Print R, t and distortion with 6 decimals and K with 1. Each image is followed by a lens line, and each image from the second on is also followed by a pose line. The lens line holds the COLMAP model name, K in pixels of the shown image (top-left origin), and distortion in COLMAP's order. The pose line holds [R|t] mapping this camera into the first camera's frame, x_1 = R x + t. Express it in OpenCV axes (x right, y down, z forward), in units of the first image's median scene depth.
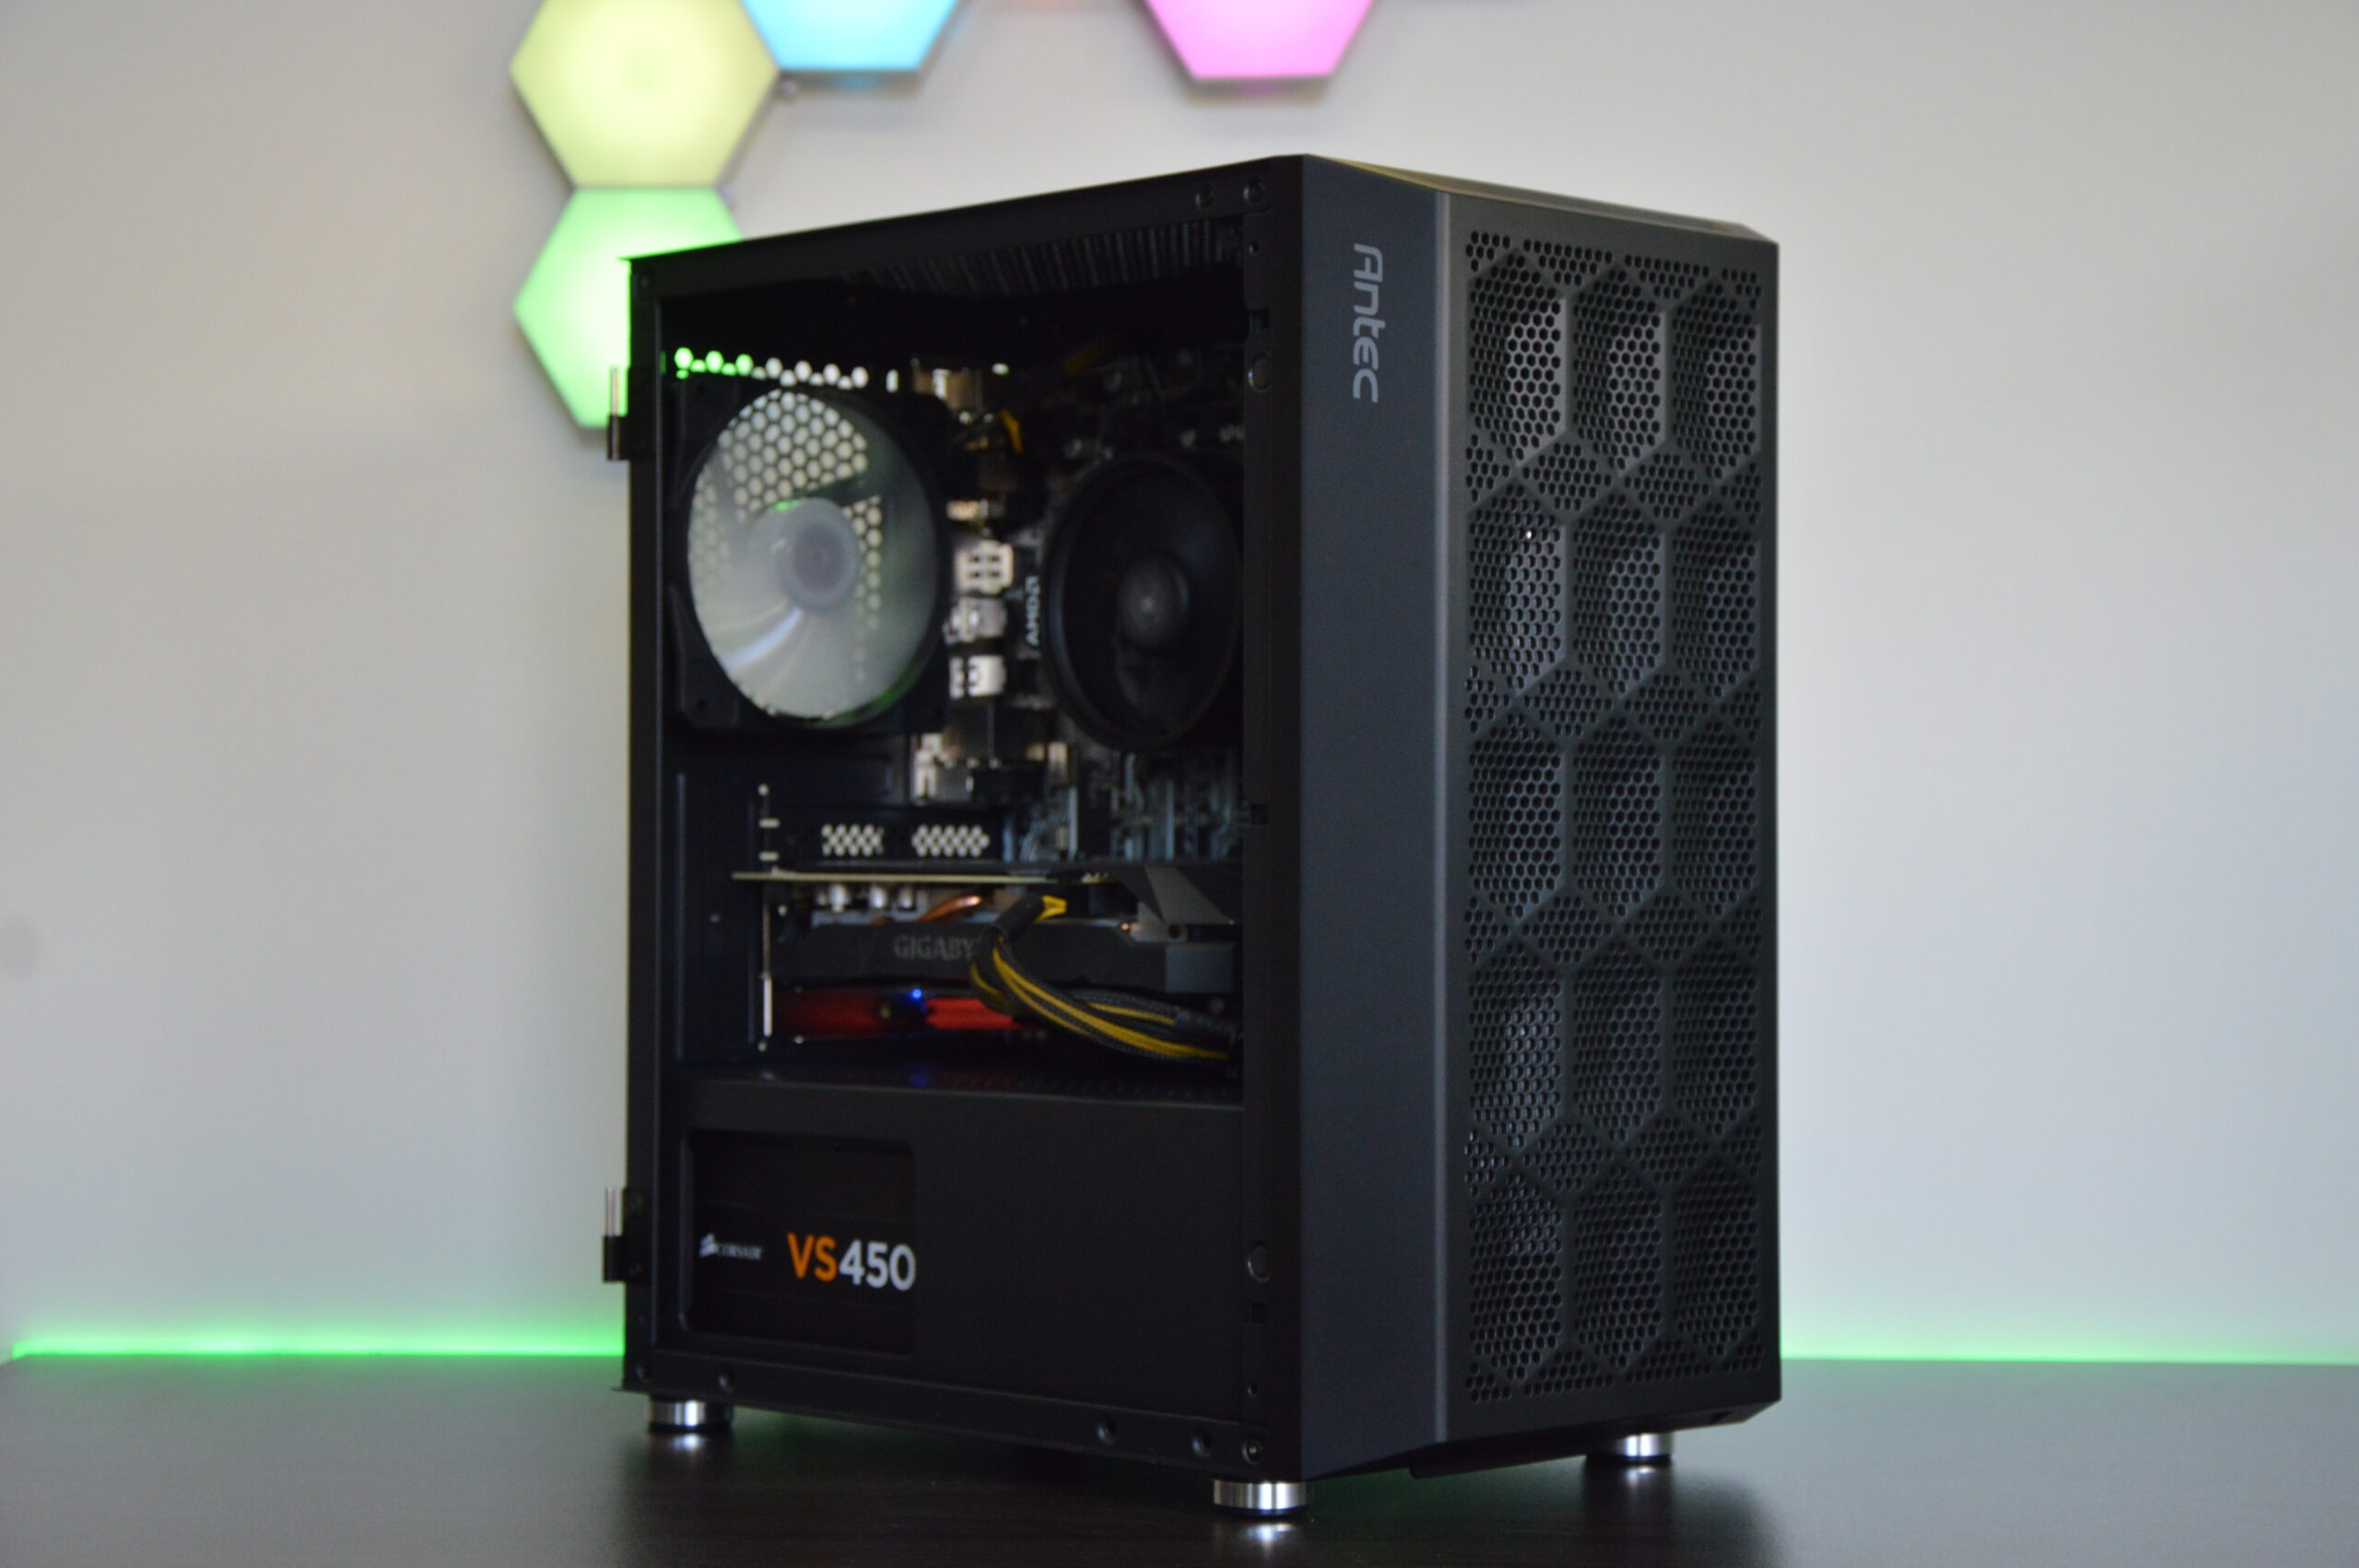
lens RADIAL K [[4320.2, 0, 1183.7], [0, 4320.2, 783.0], [0, 0, 1]] dist [0.361865, 0.000000]
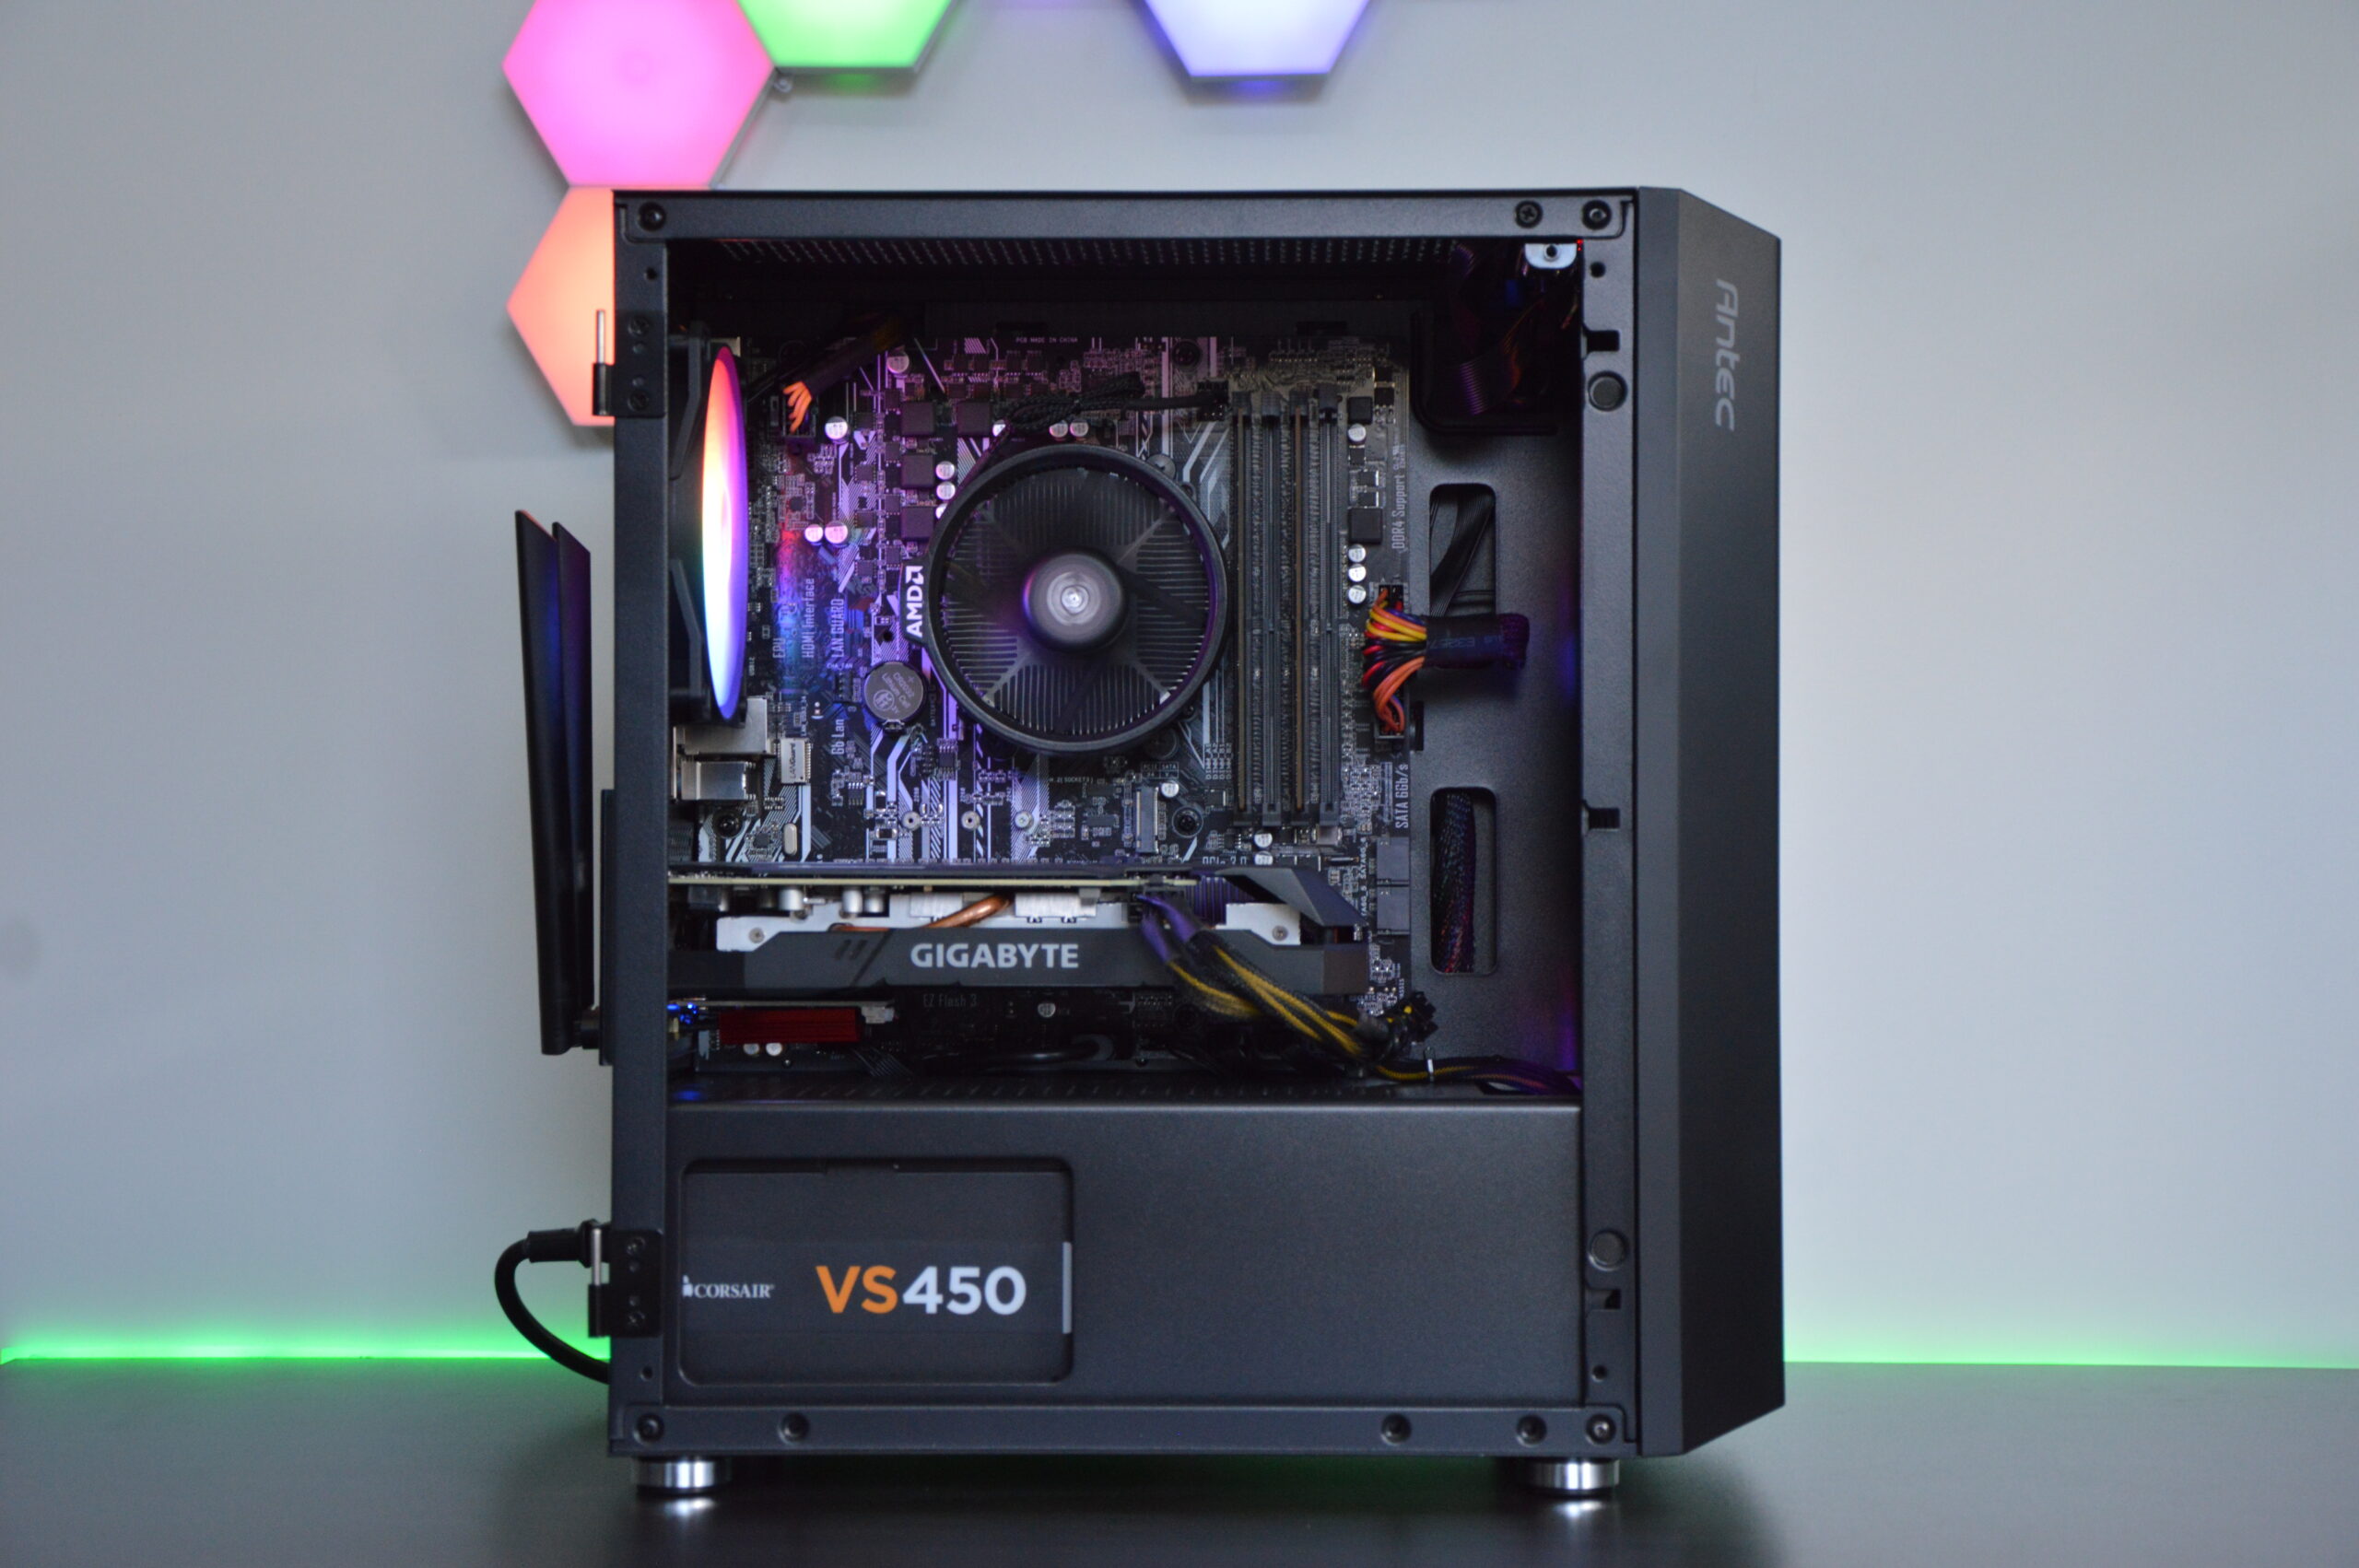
lens RADIAL K [[4320.2, 0, 1177.1], [0, 4320.2, 790.6], [0, 0, 1]] dist [0.361865, 0.000000]
pose [[0.723295, 0.009784, 0.690470, -0.717223], [-0.012455, 0.999922, -0.001122, 0.002612], [-0.690427, -0.007788, 0.723360, 0.295811]]
